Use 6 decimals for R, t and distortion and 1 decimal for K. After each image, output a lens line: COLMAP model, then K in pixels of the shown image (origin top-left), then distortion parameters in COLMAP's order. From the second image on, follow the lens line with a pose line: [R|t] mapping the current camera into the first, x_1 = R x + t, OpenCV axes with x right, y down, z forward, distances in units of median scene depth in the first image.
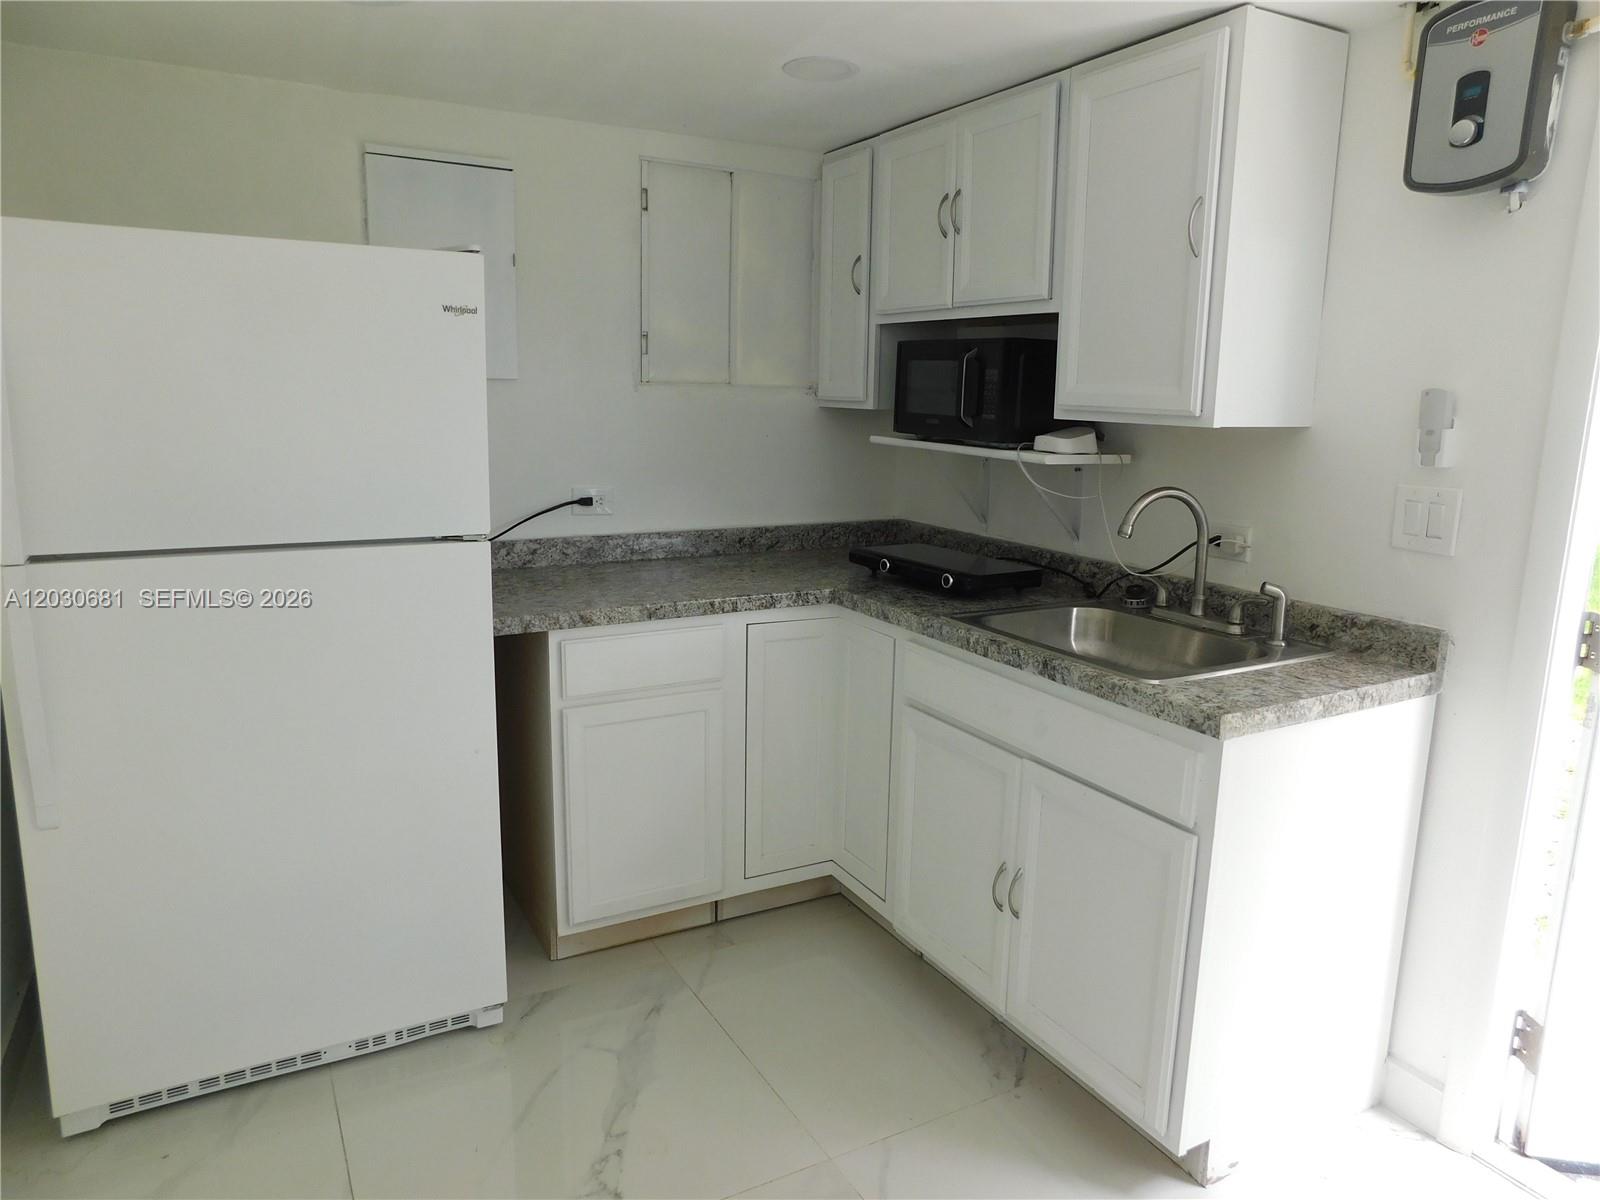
lens RADIAL K [[1055.0, 0, 800.0], [0, 1055.0, 600.0], [0, 0, 1]] dist [-0.066815, 0.049936]
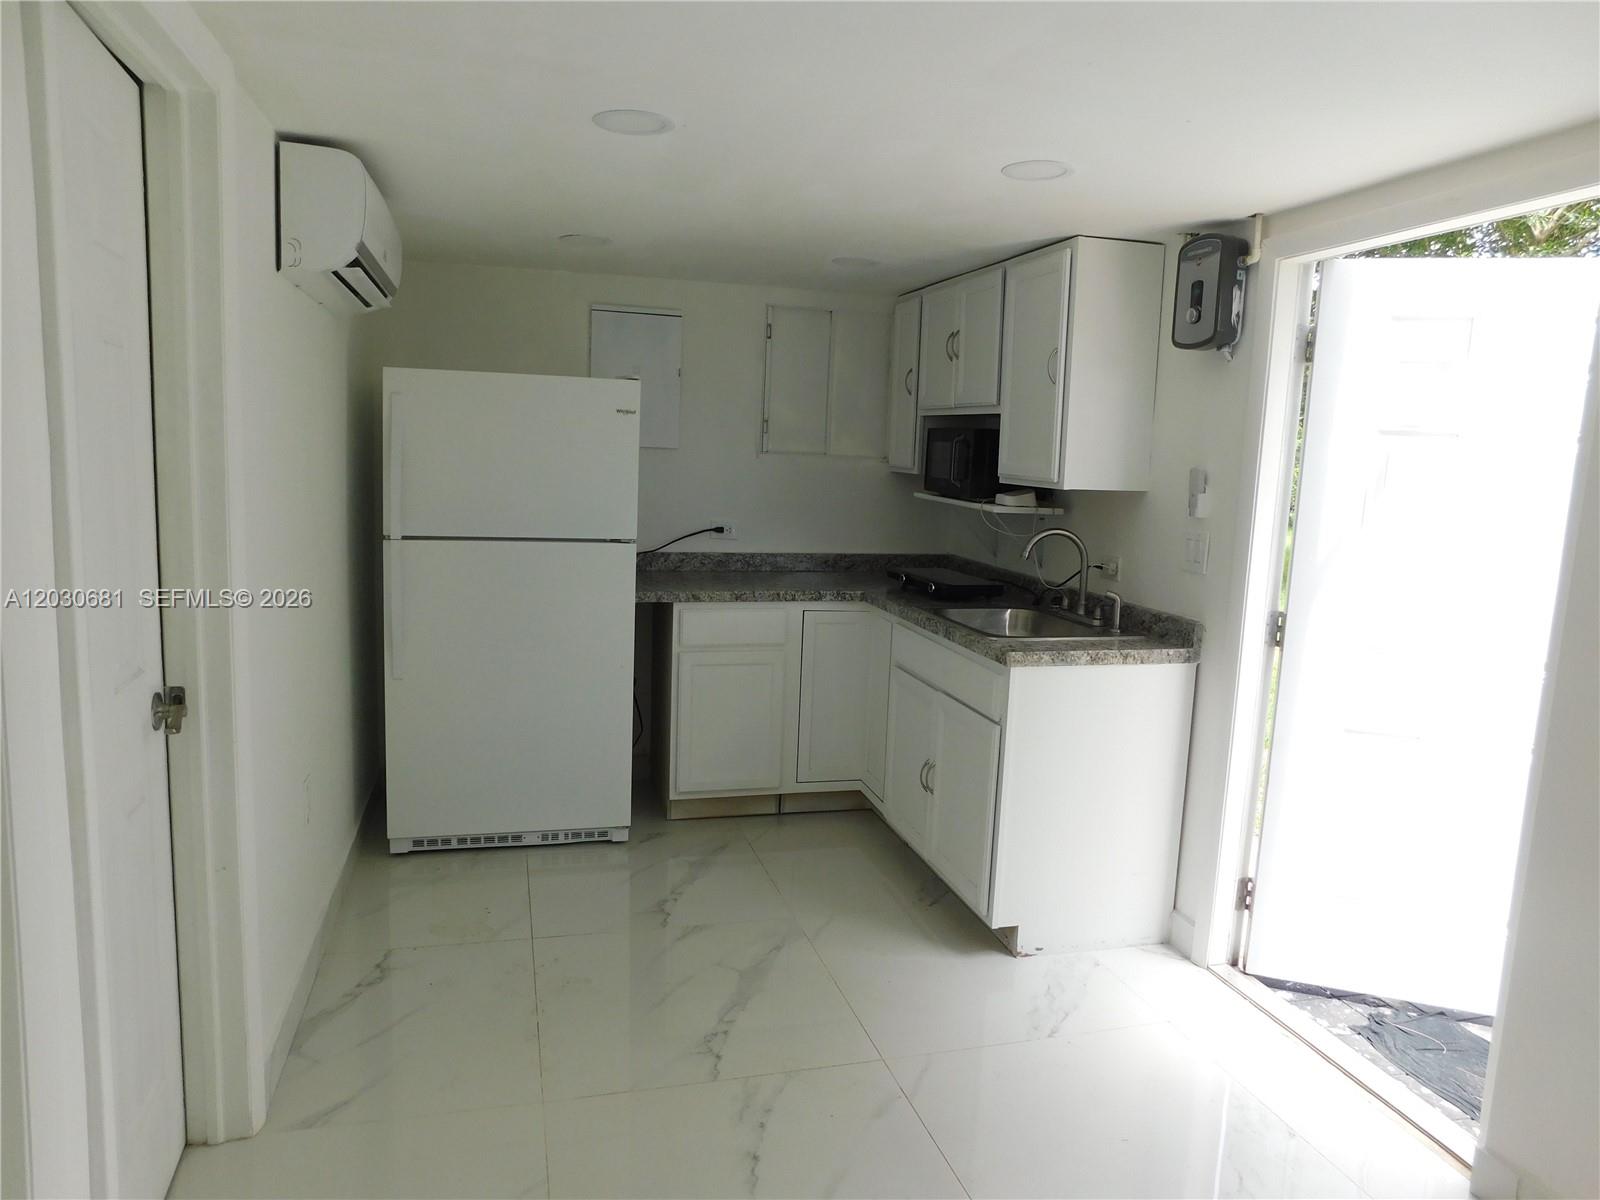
lens RADIAL K [[1055.0, 0, 800.0], [0, 1055.0, 600.0], [0, 0, 1]] dist [-0.066815, 0.049936]
pose [[0.972686, 0.051406, -0.226359, 0.318396], [-0.064233, 0.996698, -0.049663, 0.092148], [0.223059, 0.062846, 0.972777, -0.542991]]
